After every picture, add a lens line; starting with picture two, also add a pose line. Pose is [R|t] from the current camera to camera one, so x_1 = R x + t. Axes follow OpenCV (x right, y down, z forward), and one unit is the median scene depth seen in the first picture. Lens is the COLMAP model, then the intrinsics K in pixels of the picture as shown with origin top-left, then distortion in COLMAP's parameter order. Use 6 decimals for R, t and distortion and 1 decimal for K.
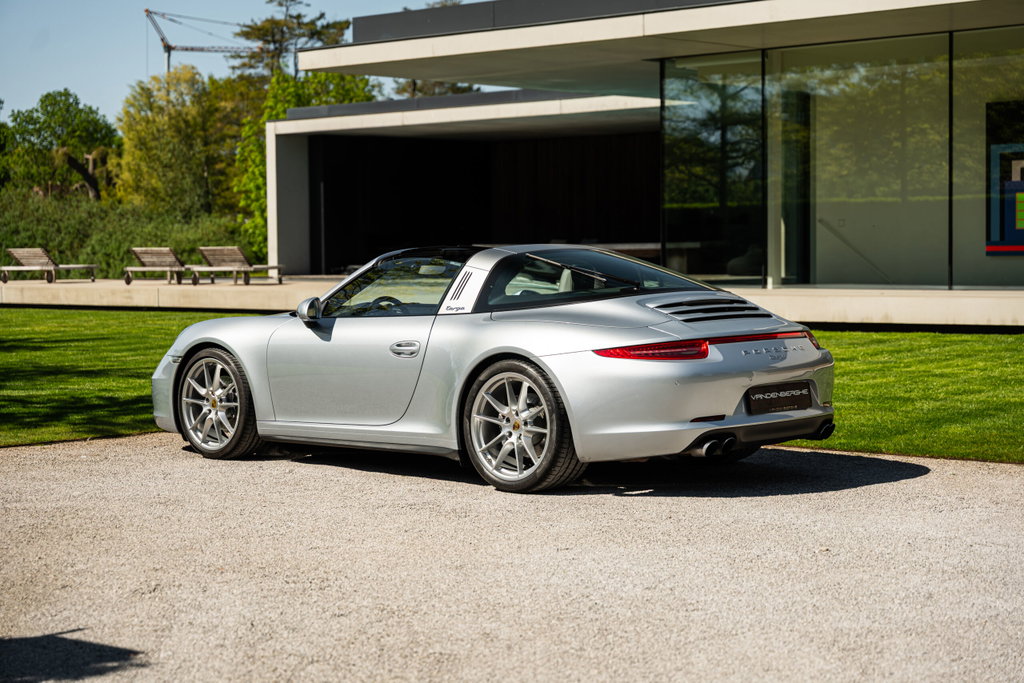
lens RADIAL K [[1931.4, 0, 512.0], [0, 1931.4, 341.5], [0, 0, 1]] dist [0.062846, 0.036255]
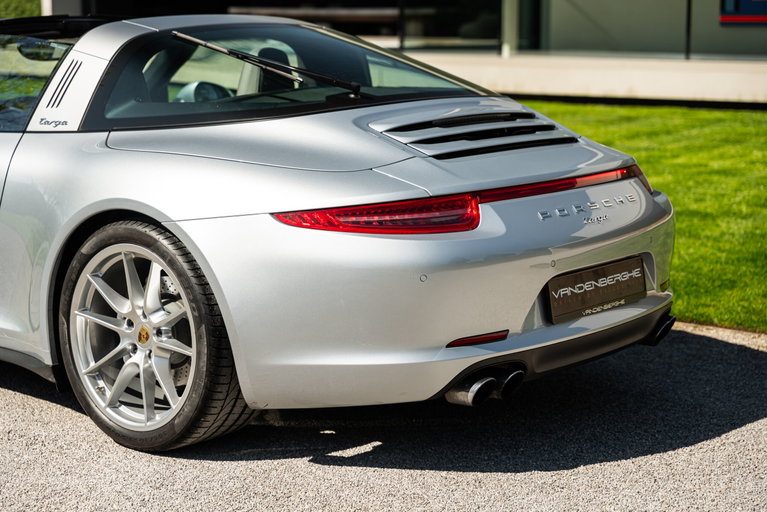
lens RADIAL K [[1515.2, 0, 383.5], [0, 1515.2, 256.0], [0, 0, 1]] dist [0.015671, 0.026061]
pose [[0.997709, 0.000695, 0.067650, 0.042742], [-0.008289, 0.993670, 0.112034, -0.030854], [-0.067144, -0.112338, 0.991399, 0.545770]]
